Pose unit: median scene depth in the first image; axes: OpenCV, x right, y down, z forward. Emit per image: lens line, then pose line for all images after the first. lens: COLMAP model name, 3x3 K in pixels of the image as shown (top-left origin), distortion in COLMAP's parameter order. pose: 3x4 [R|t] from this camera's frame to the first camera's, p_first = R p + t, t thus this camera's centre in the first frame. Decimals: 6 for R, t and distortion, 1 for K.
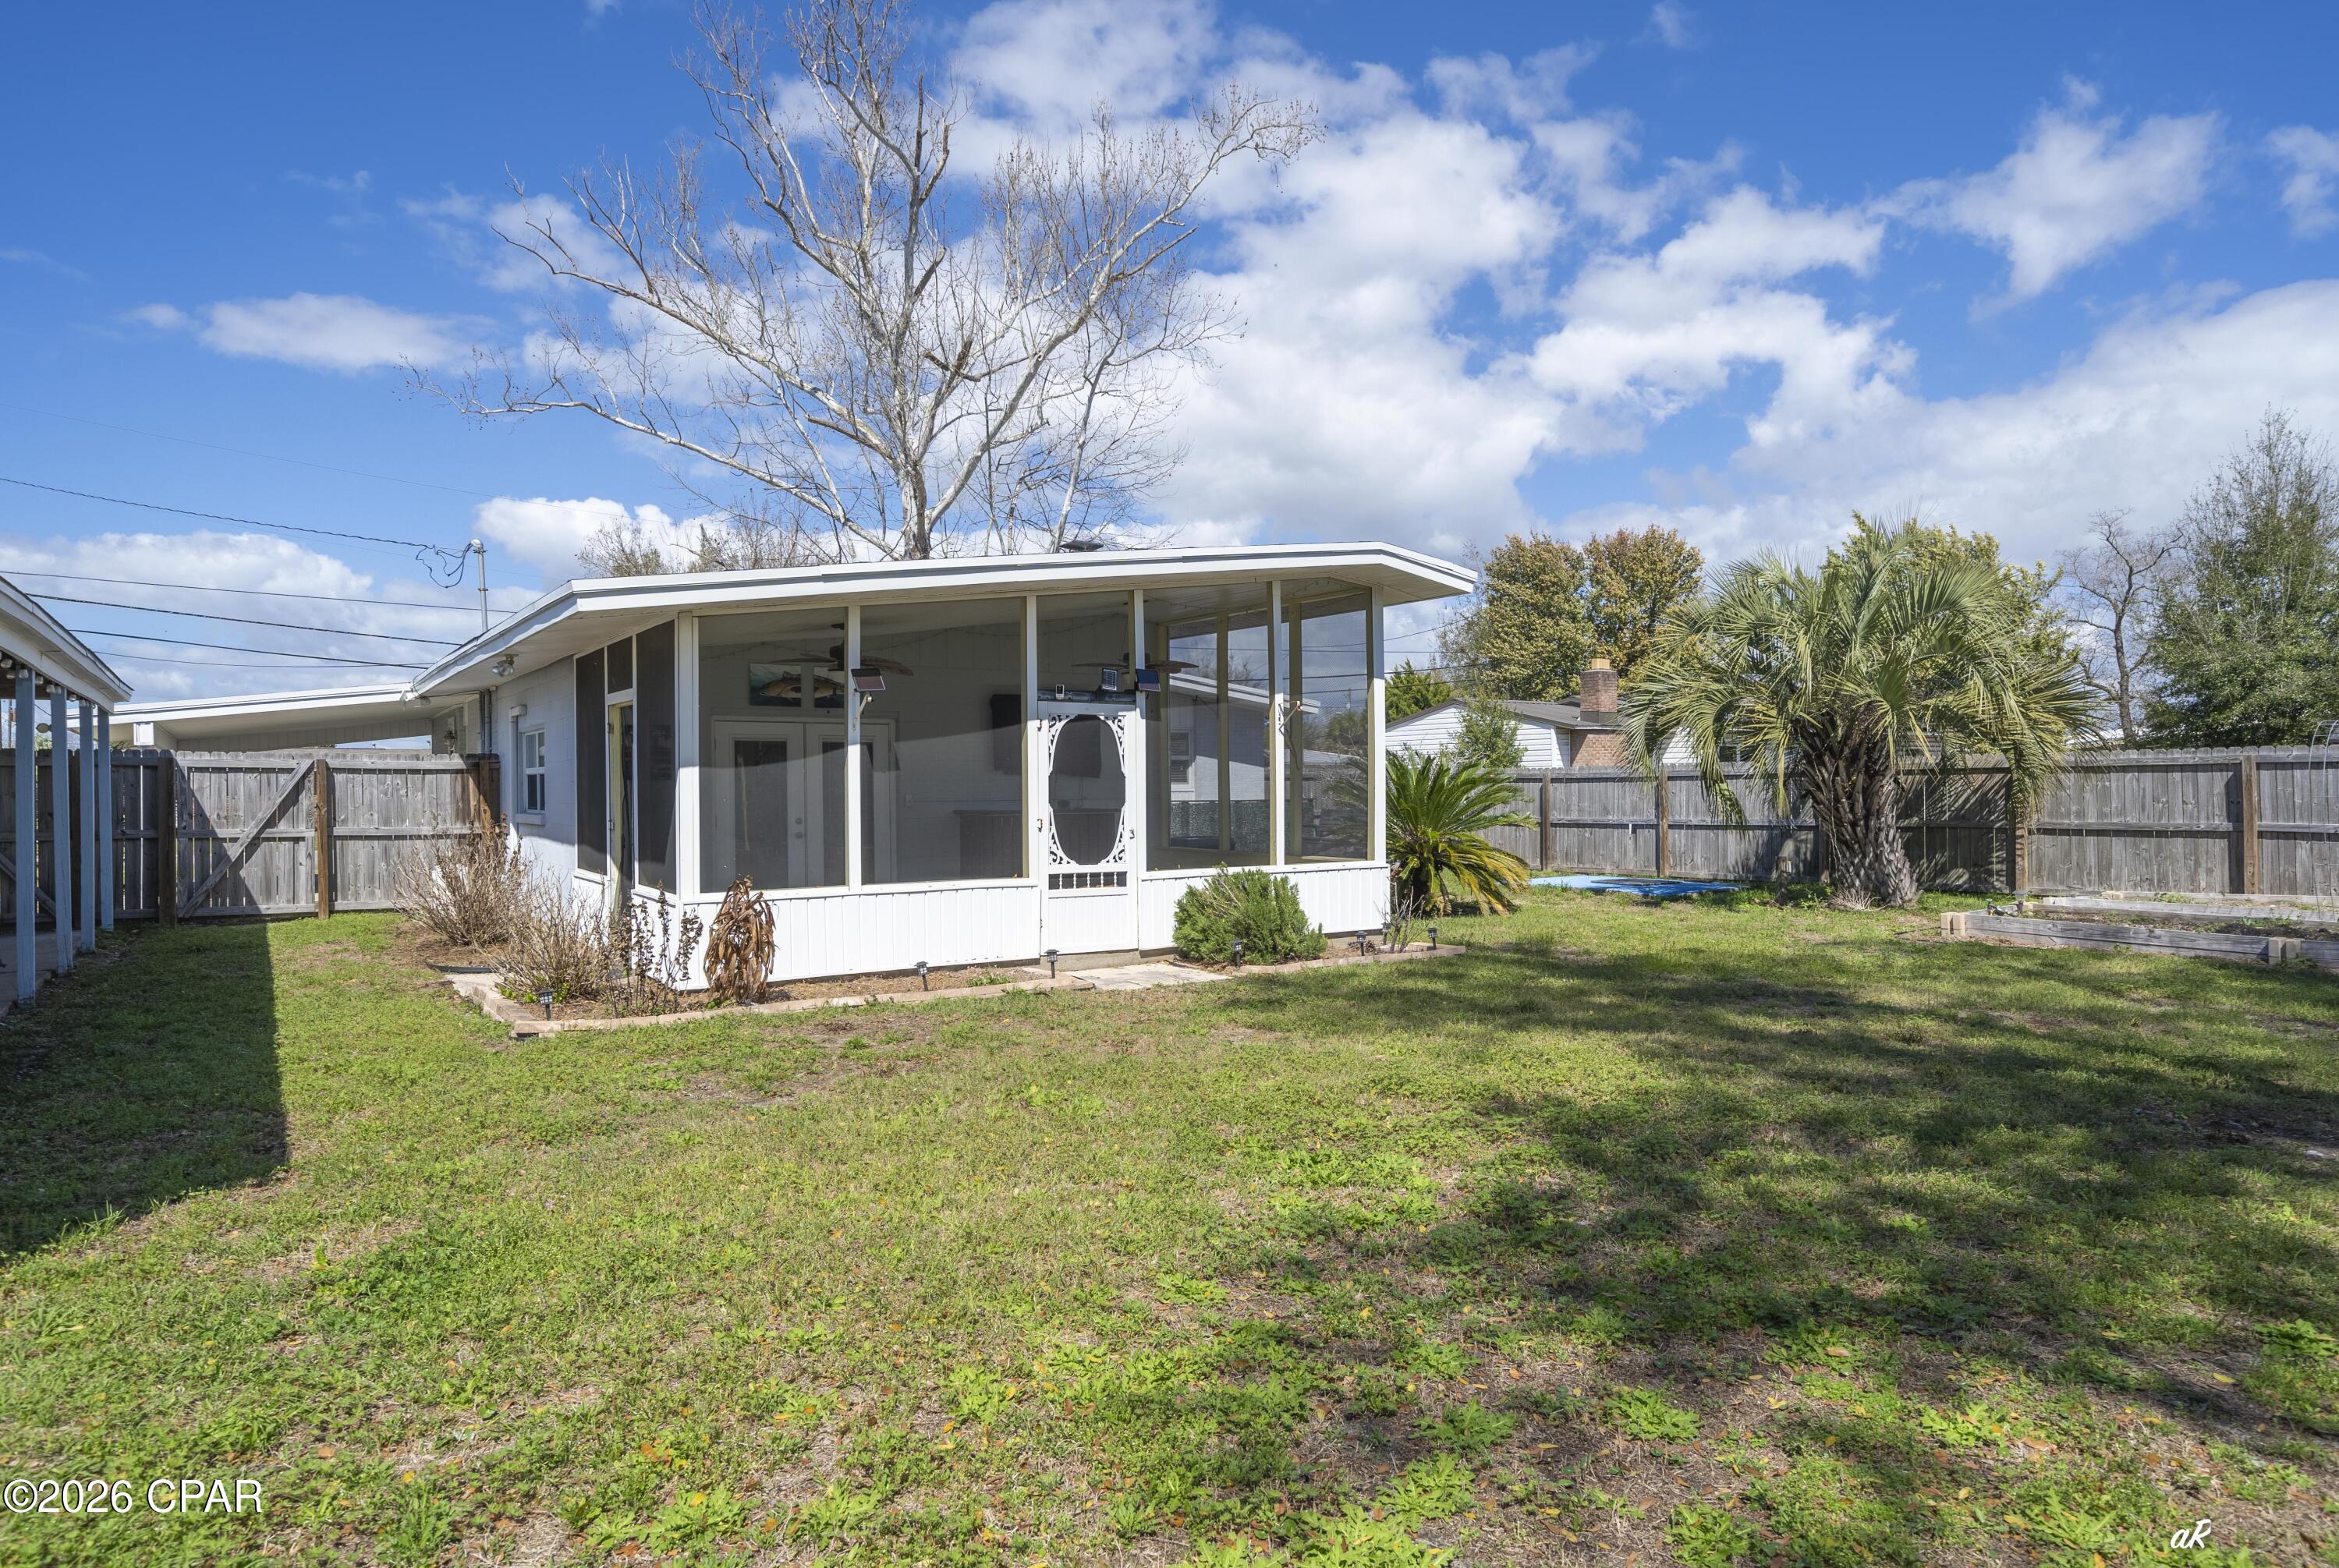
lens RADIAL K [[1352.9, 0, 1165.4], [0, 1352.9, 790.4], [0, 0, 1]] dist [-0.004999, -0.000669]
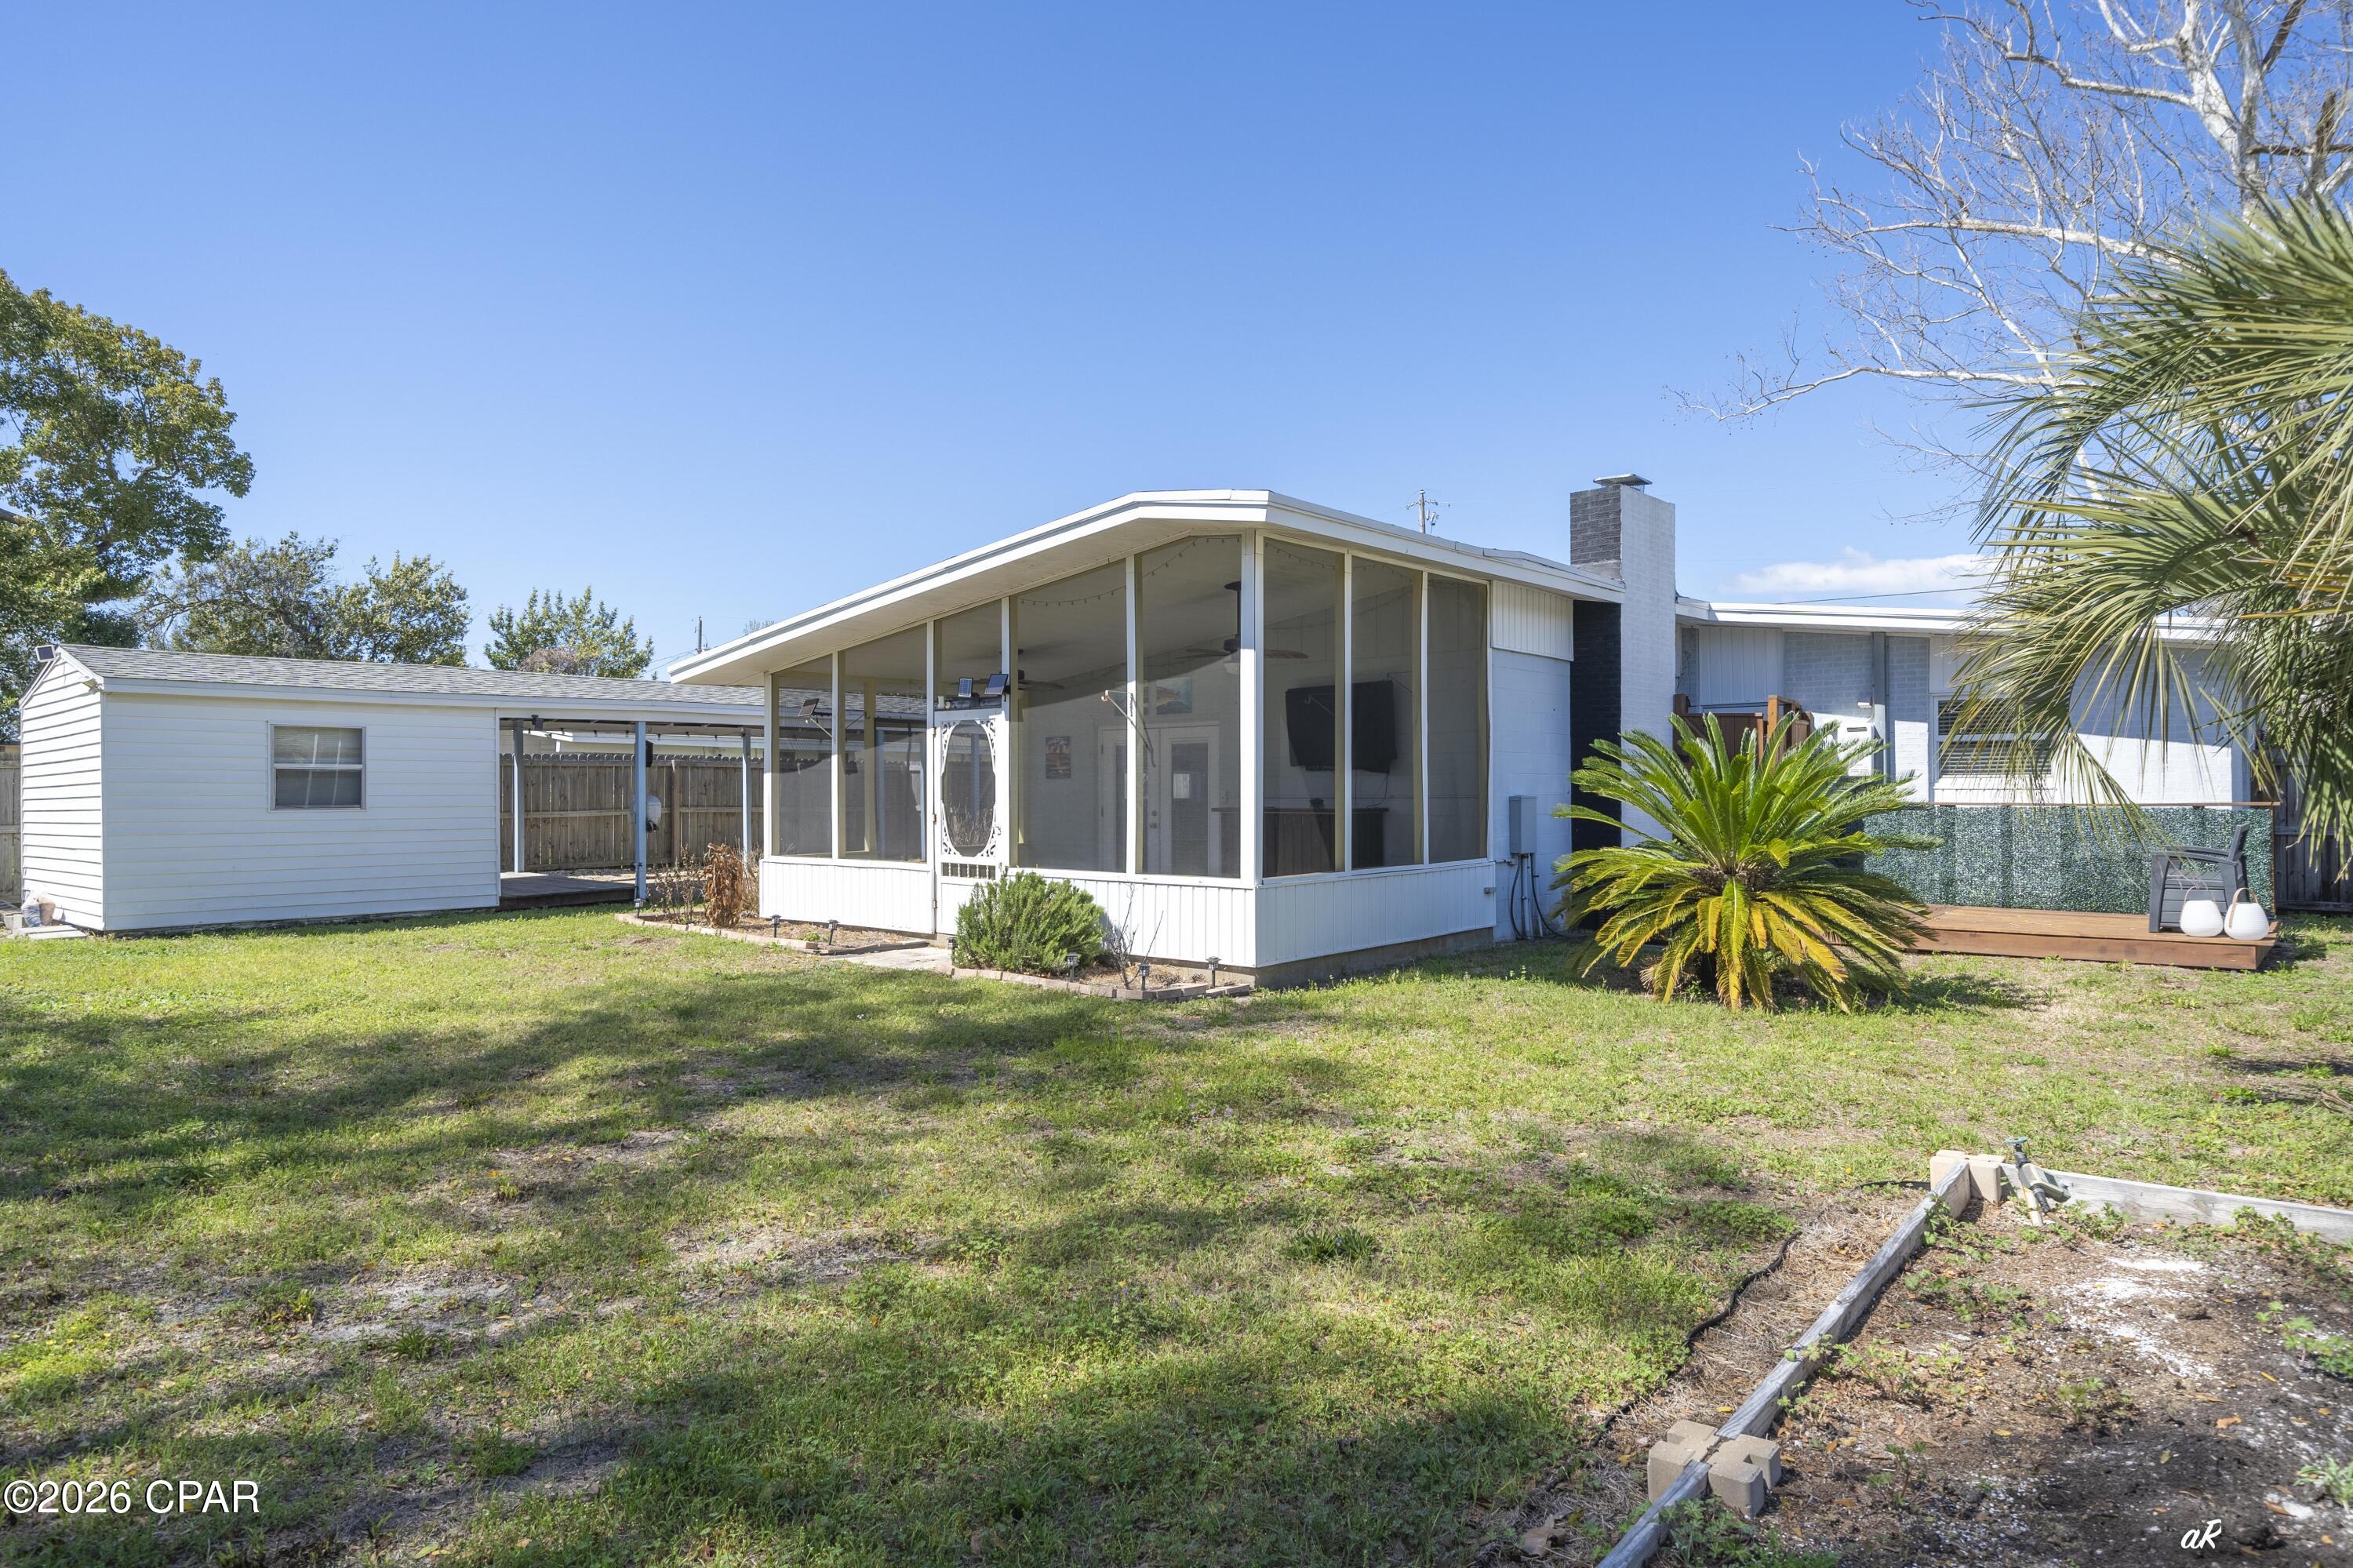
lens RADIAL K [[1361.2, 0, 1172.4], [0, 1361.2, 790.4], [0, 0, 1]] dist [-0.004999, -0.000669]
pose [[0.262574, 0.008384, -0.964875, 1.030385], [0.000004, 0.999962, 0.008690, -0.008424], [0.964912, -0.002286, 0.262564, 0.849104]]
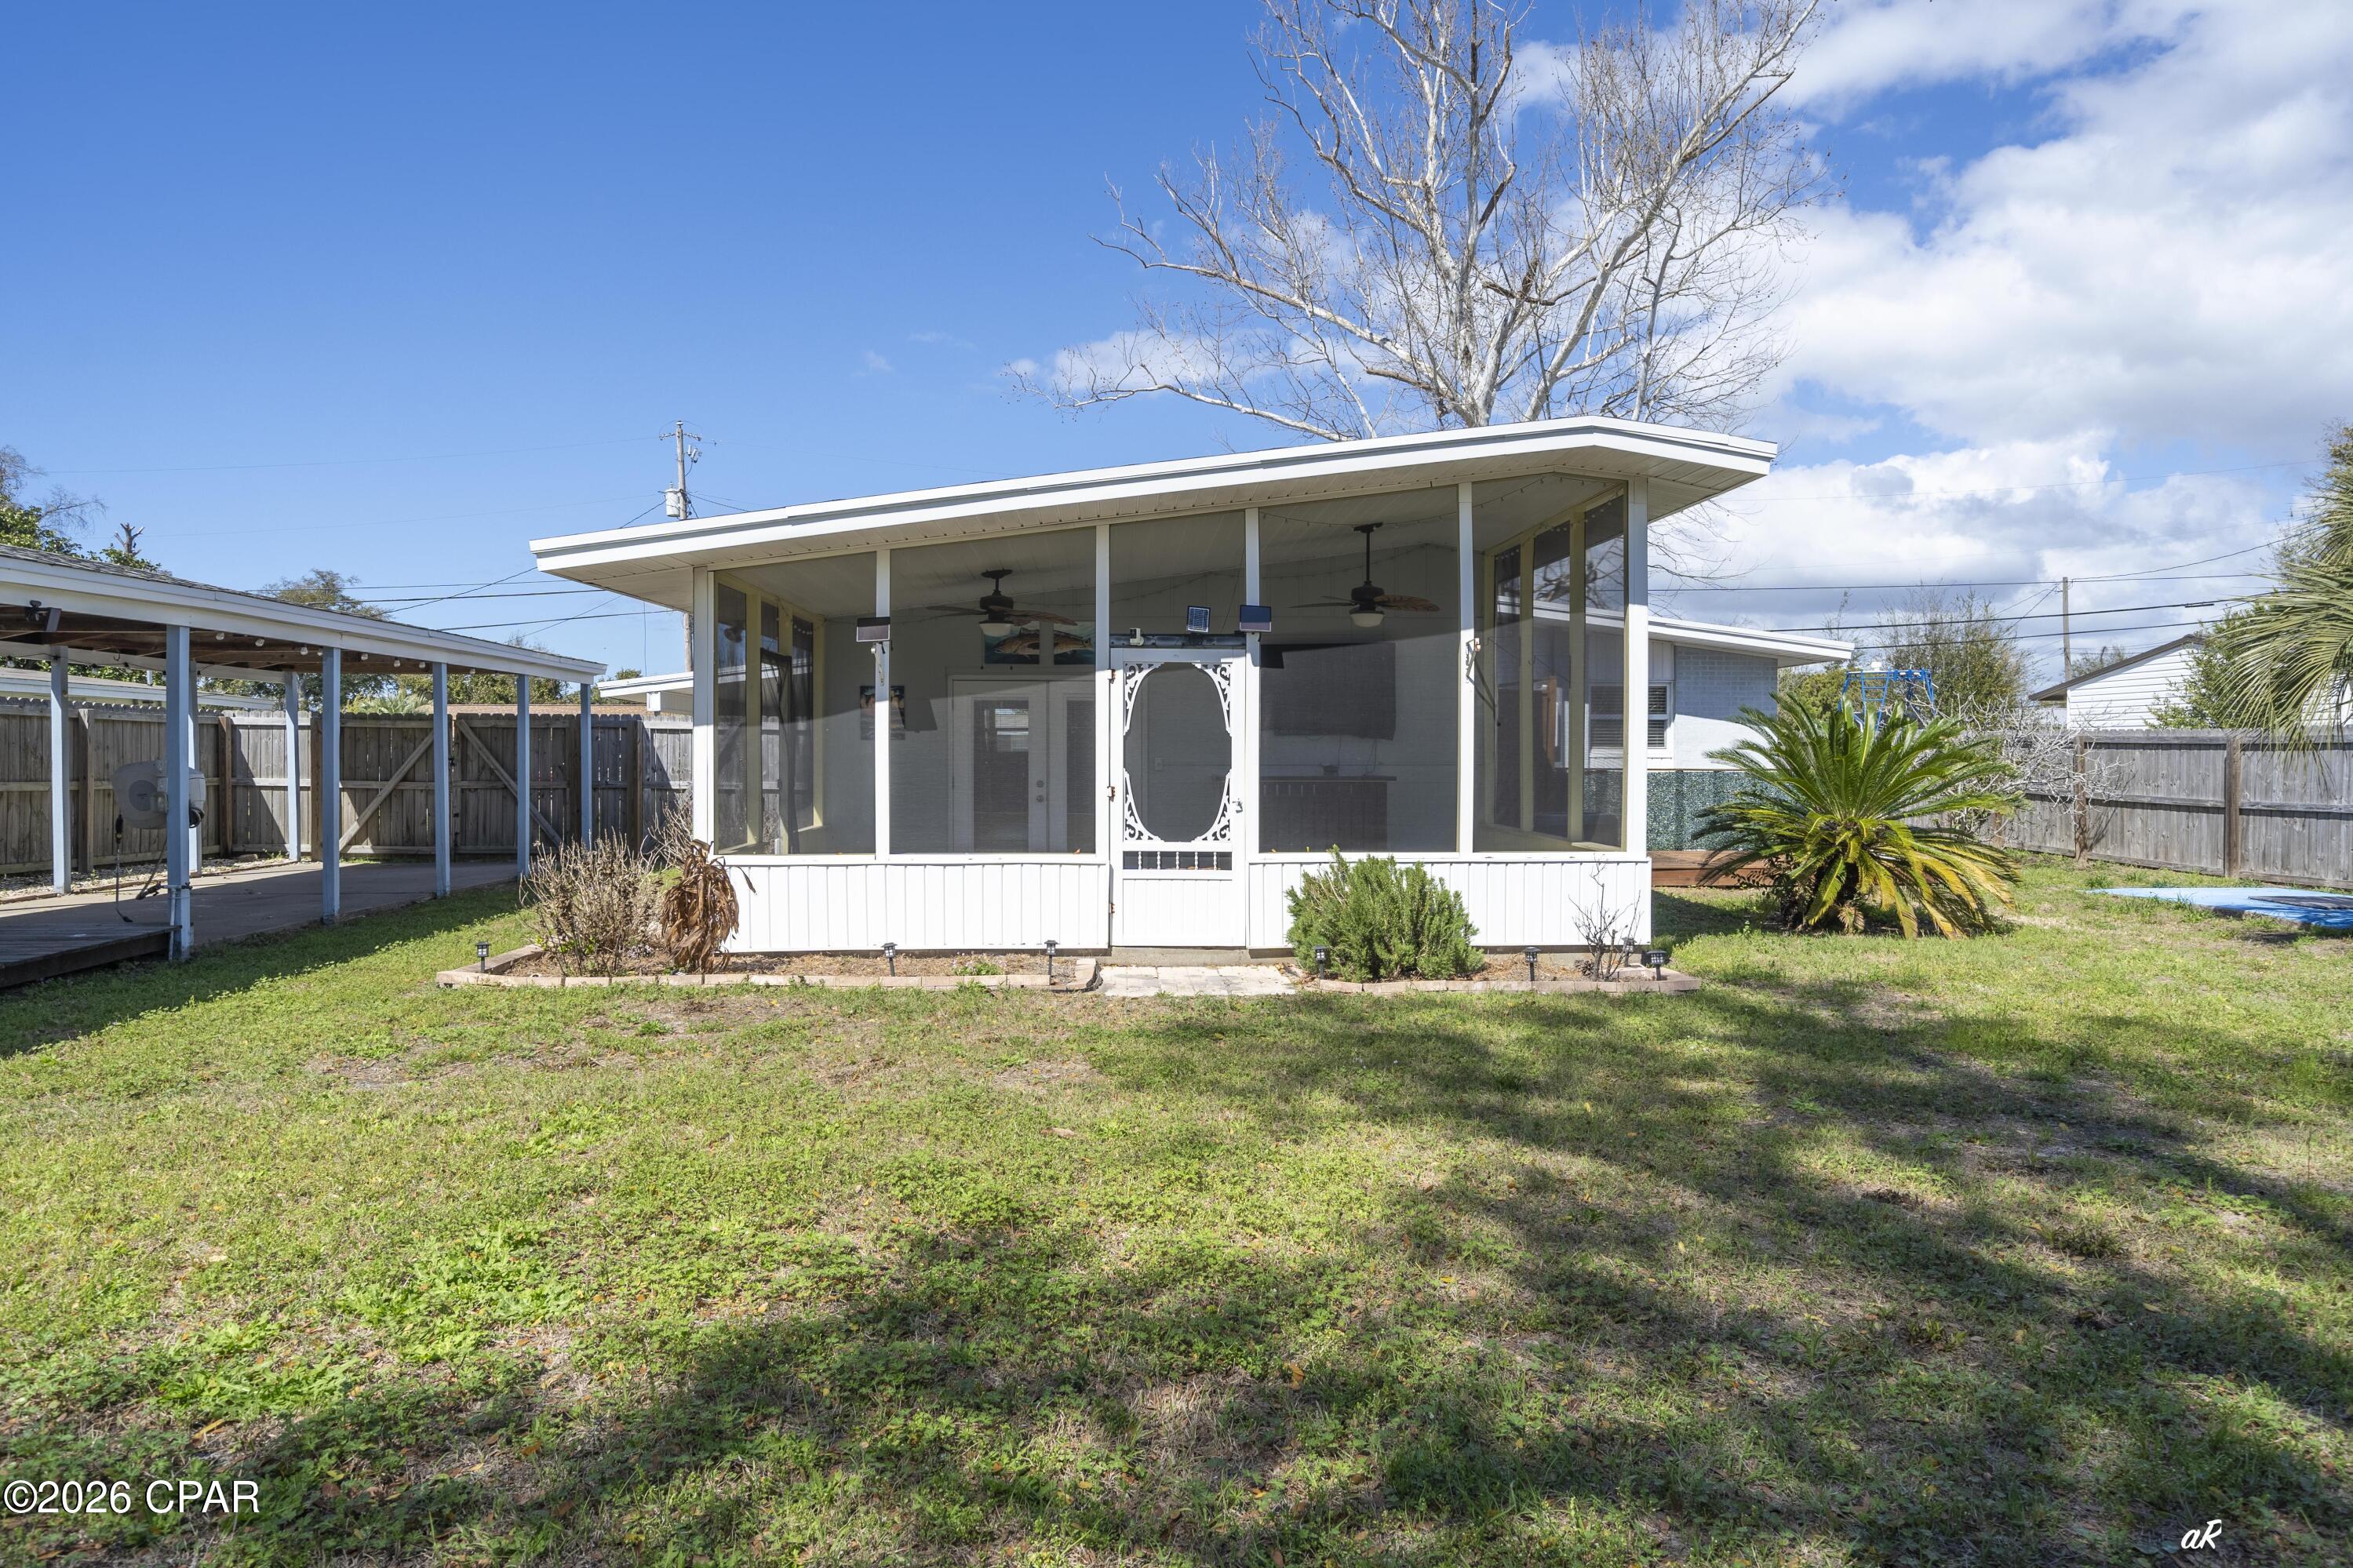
lens RADIAL K [[1351.3, 0, 1176.5], [0, 1351.3, 784.0], [0, 0, 1]] dist [-0.019936, -0.001085]
pose [[0.855809, 0.019454, -0.516925, 0.365854], [-0.008164, 0.999676, 0.024106, -0.001090], [0.517227, -0.016410, 0.855691, 0.276964]]
